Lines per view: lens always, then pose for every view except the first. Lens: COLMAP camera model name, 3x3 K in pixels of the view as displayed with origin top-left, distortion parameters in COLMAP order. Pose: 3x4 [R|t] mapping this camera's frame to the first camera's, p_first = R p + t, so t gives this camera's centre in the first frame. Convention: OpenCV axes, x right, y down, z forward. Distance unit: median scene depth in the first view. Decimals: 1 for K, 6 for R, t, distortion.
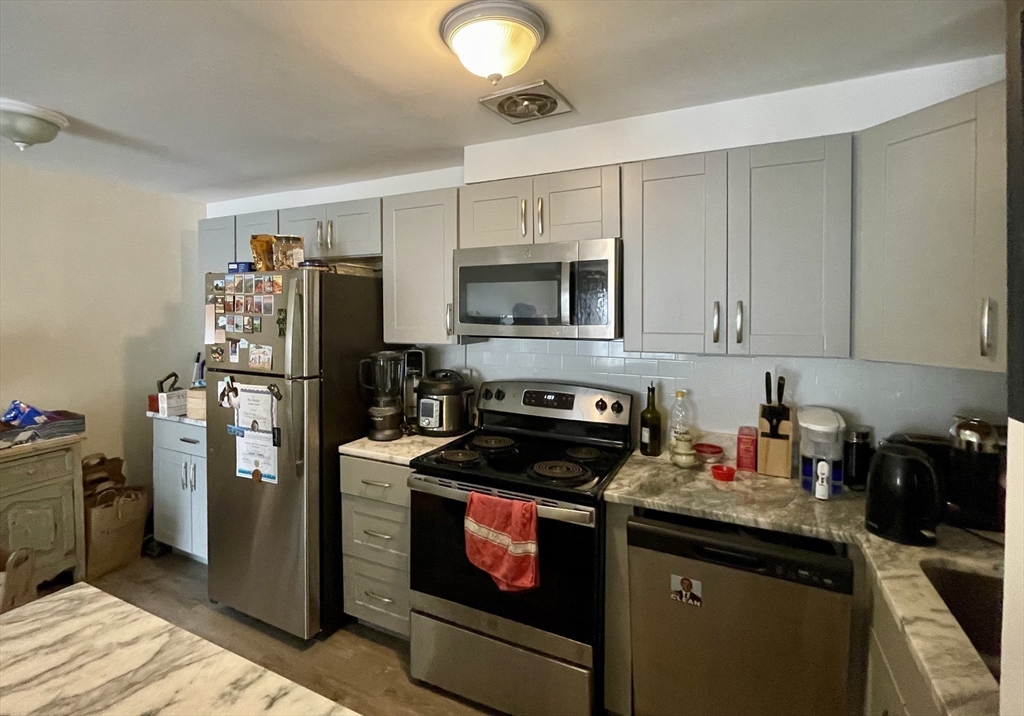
lens RADIAL K [[490.8, 0, 500.7], [0, 490.8, 318.0], [0, 0, 1]] dist [-0.003012, 0.001356]
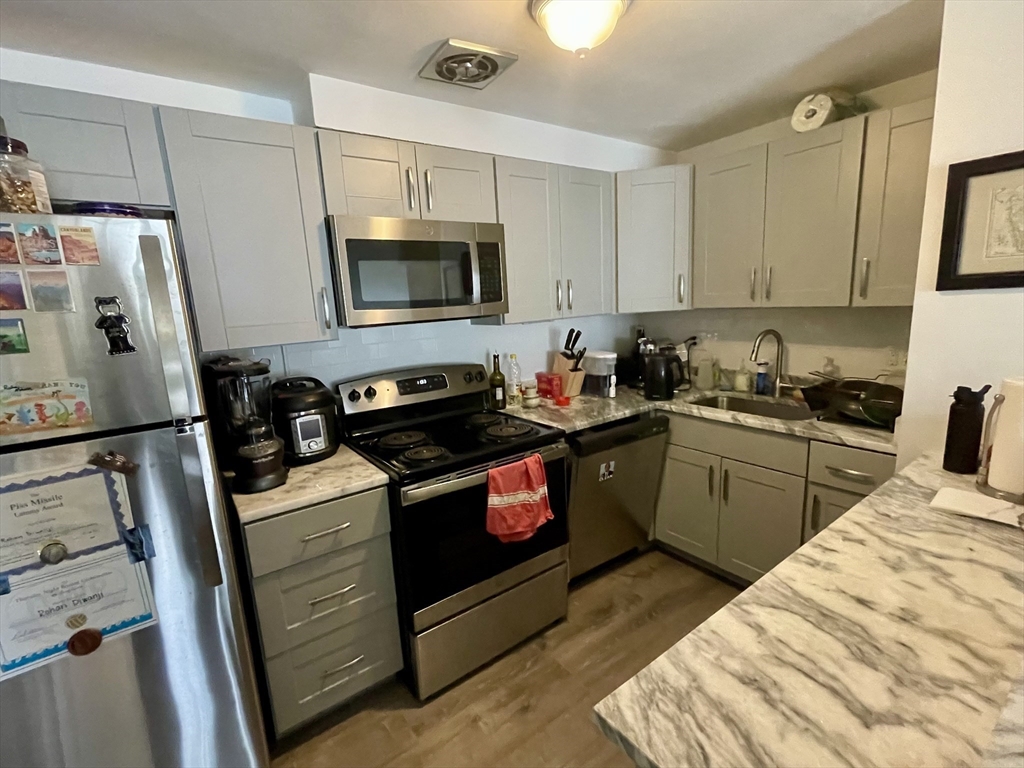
lens RADIAL K [[467.0, 0, 511.4], [0, 467.0, 384.9], [0, 0, 1]] dist [-0.000861, -0.001639]
pose [[0.462536, -0.187570, 0.866532, -0.825152], [0.068690, 0.982008, 0.175901, 0.016831], [-0.883936, -0.021838, 0.467098, 0.509068]]
